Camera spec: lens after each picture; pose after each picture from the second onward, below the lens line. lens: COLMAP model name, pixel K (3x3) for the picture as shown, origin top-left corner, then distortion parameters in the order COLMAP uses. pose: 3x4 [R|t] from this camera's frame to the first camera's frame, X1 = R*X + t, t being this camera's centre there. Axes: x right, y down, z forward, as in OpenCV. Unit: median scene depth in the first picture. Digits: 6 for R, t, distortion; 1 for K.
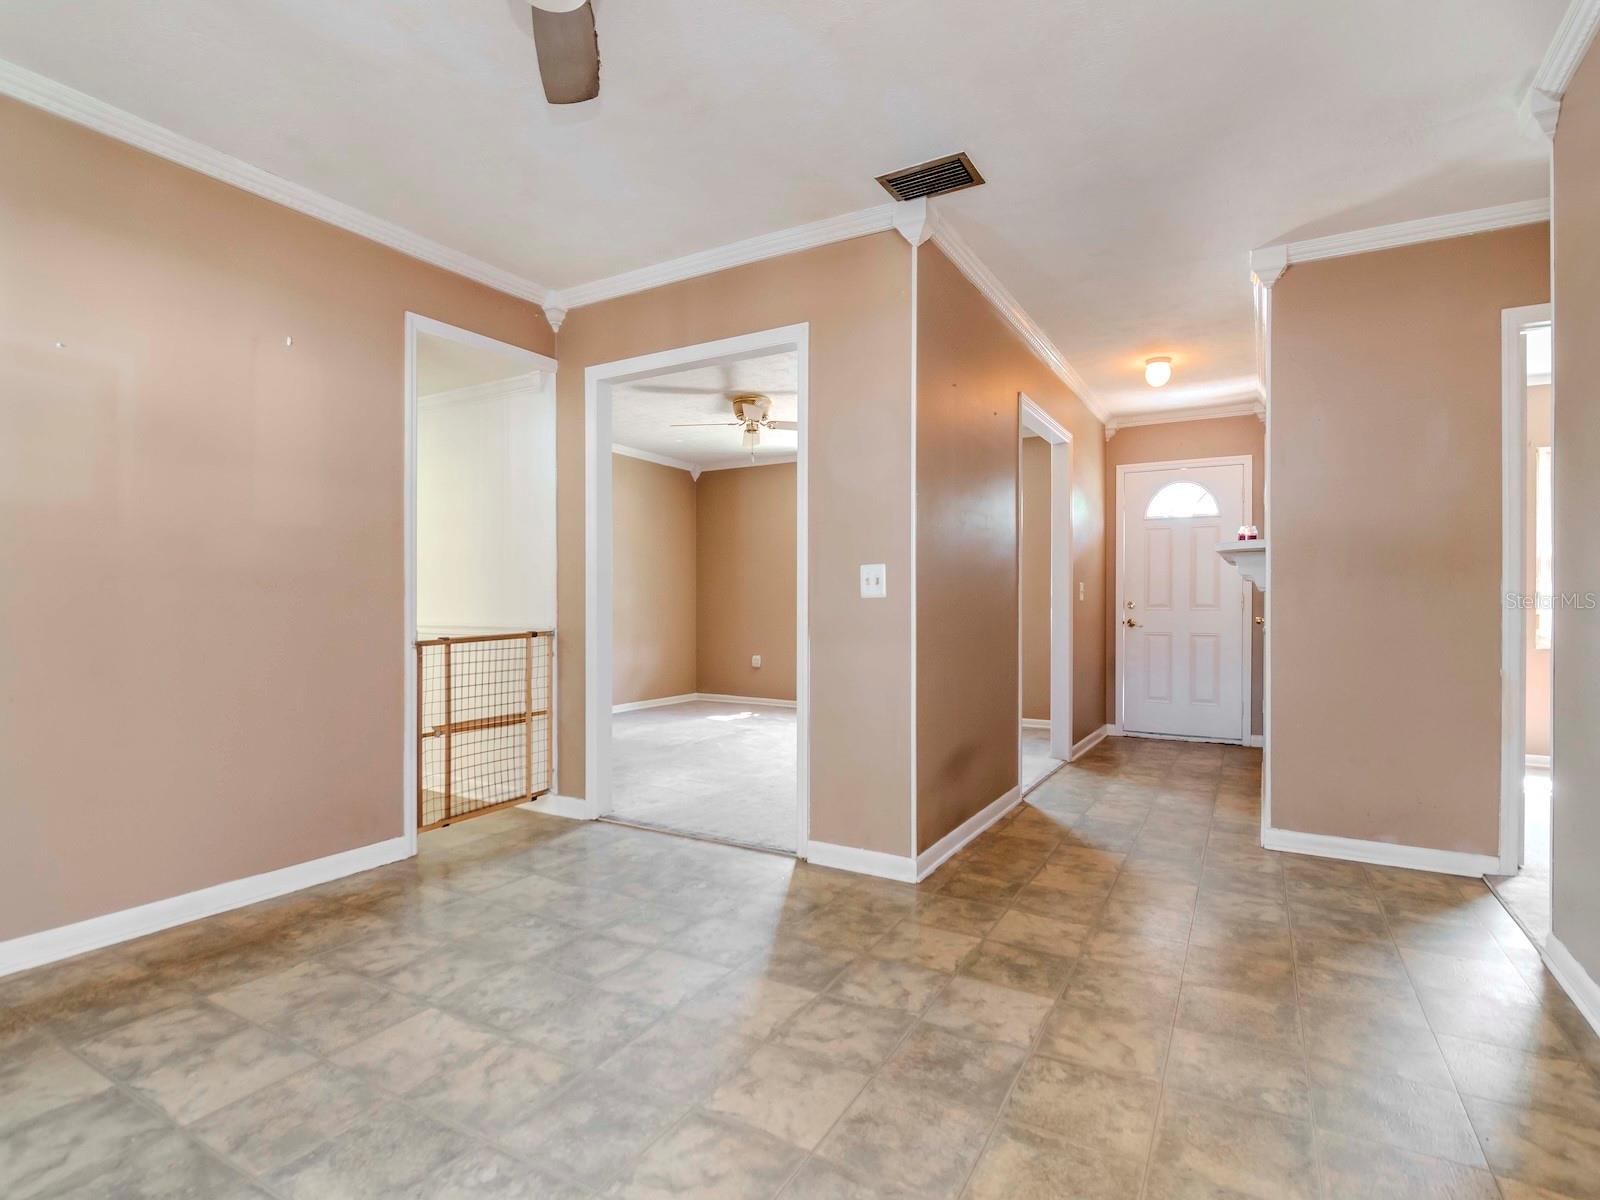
lens RADIAL K [[796.2, 0, 805.0], [0, 796.2, 606.2], [0, 0, 1]] dist [-0.003884, -0.001491]
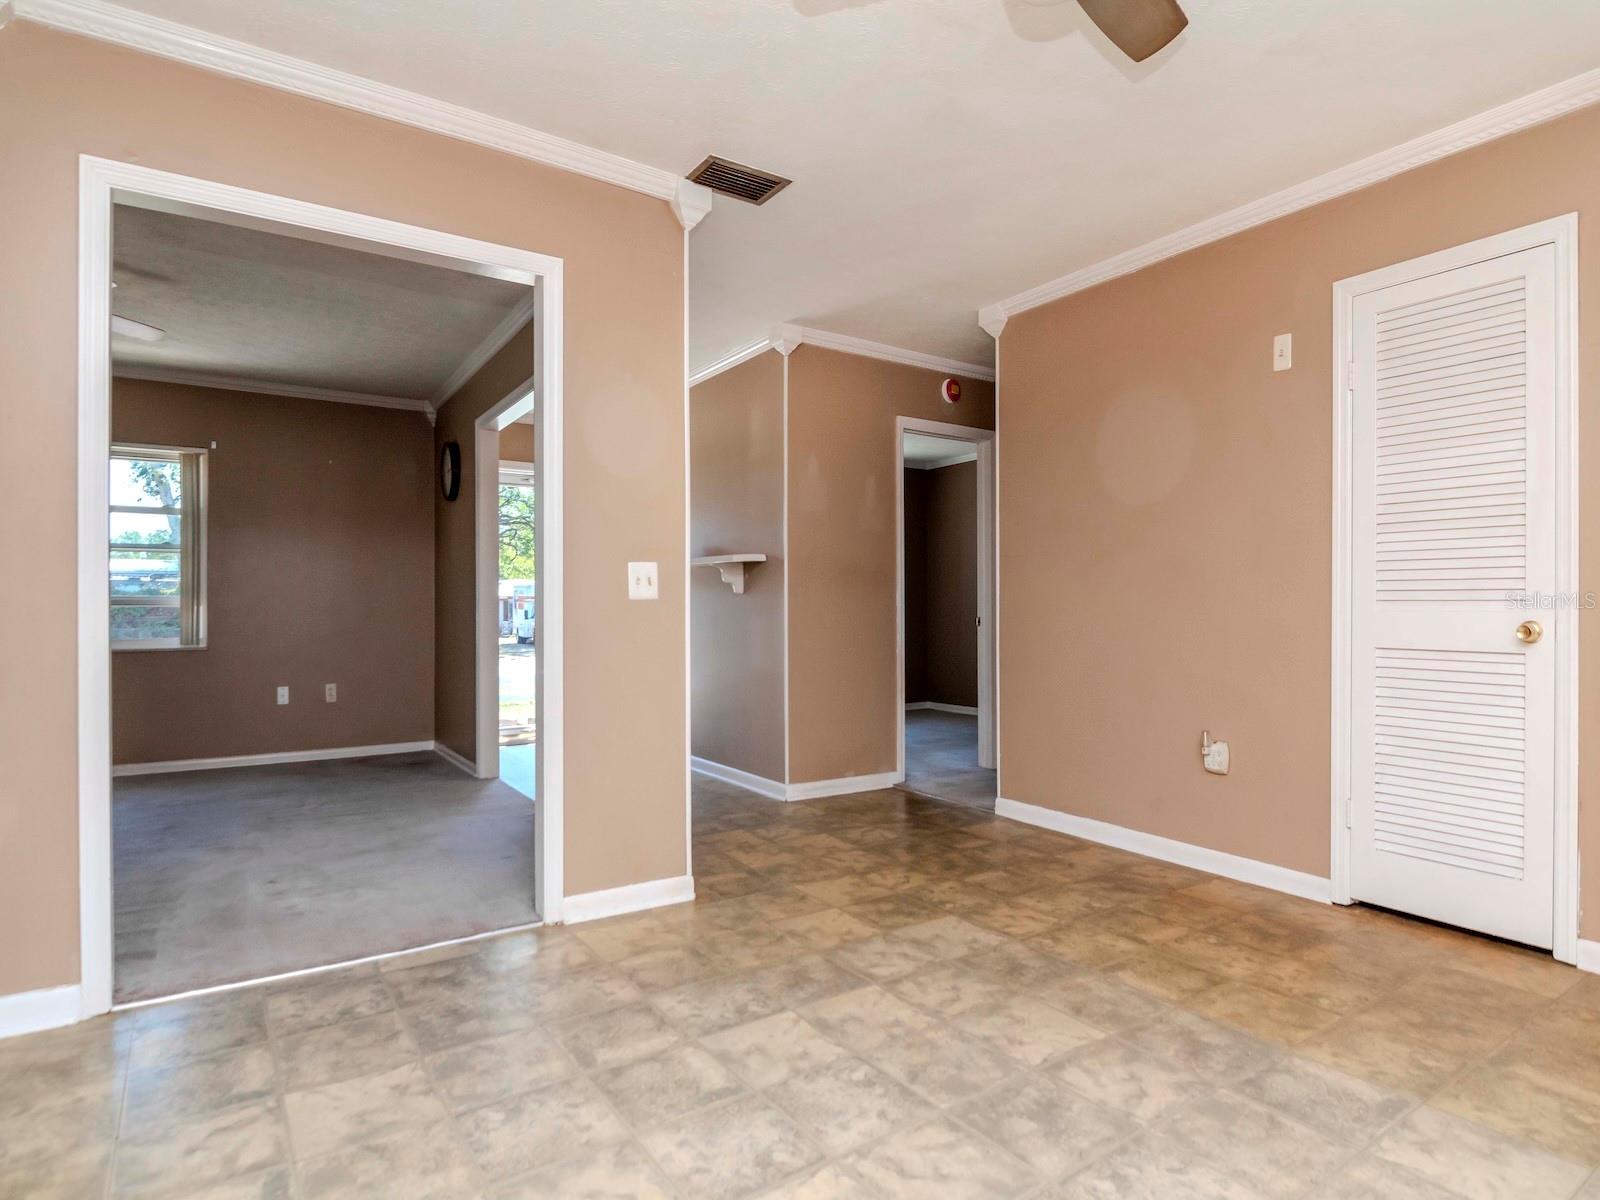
lens RADIAL K [[868.8, 0, 817.3], [0, 868.8, 609.2], [0, 0, 1]] dist [-0.021129, -0.002245]
pose [[0.437089, -0.001020, 0.899418, -0.933171], [-0.000373, 0.999999, 0.001316, -0.001423], [-0.899418, -0.000911, 0.437089, 0.526224]]
